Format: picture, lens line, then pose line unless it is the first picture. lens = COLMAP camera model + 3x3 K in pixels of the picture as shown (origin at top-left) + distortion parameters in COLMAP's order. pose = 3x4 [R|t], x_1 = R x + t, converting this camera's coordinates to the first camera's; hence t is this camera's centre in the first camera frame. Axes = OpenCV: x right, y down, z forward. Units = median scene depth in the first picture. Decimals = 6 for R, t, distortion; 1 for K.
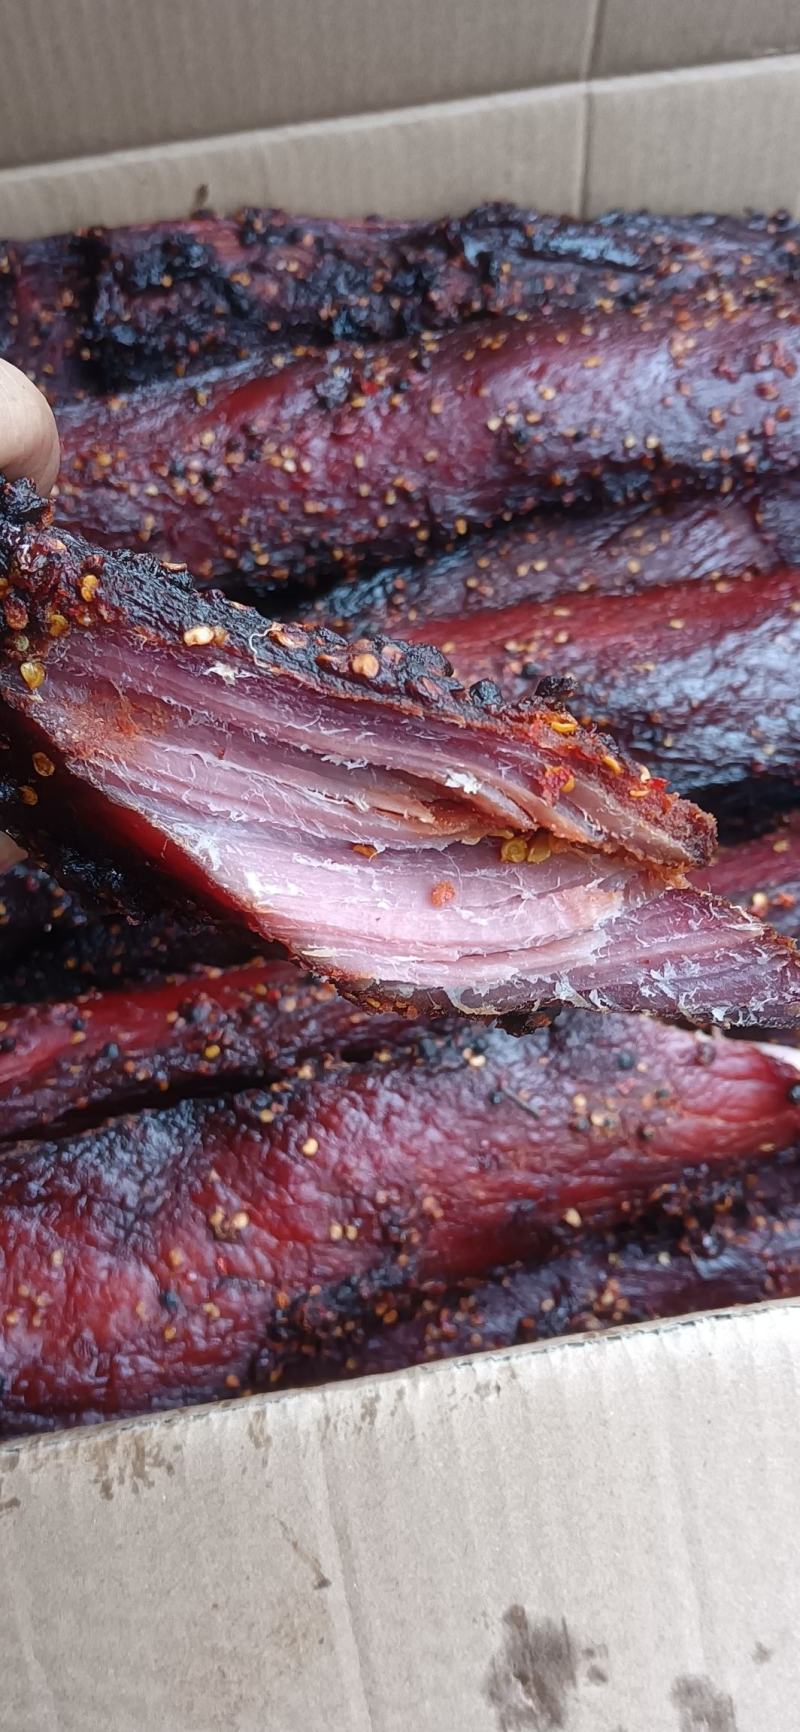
lens RADIAL K [[1503.3, 0, 372.8], [0, 1503.3, 876.8], [0, 0, 1]] dist [0.076476, -0.055675]
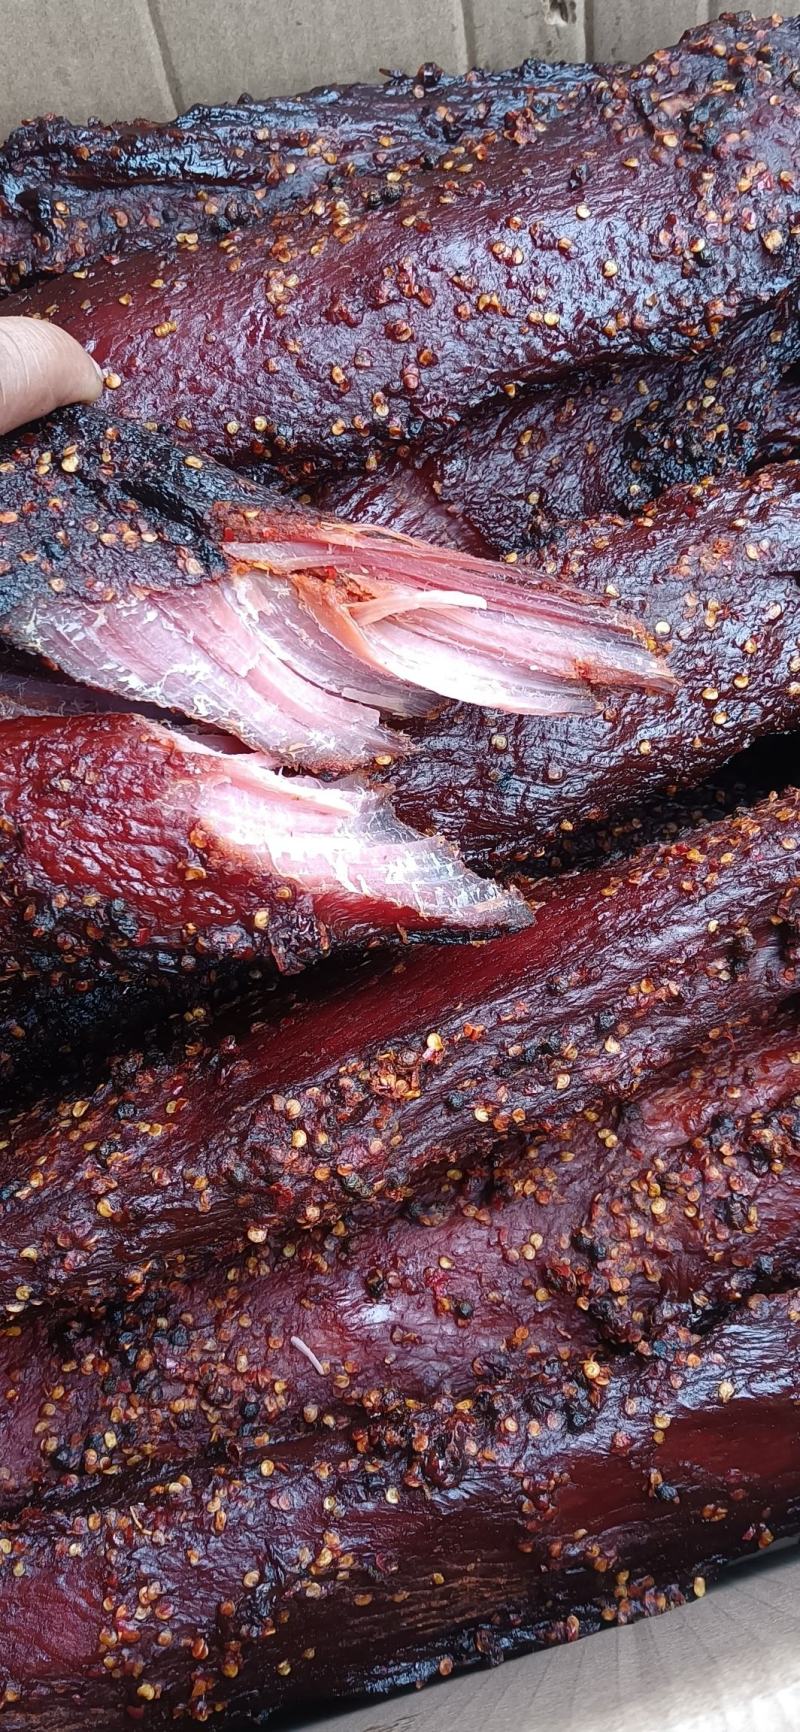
lens RADIAL K [[1503.3, 0, 372.8], [0, 1503.3, 876.8], [0, 0, 1]] dist [0.076476, -0.055675]
pose [[0.988075, -0.151324, -0.028438, 0.224959], [0.153320, 0.983950, 0.091298, -0.121441], [0.014166, -0.094569, 0.995417, 0.217731]]
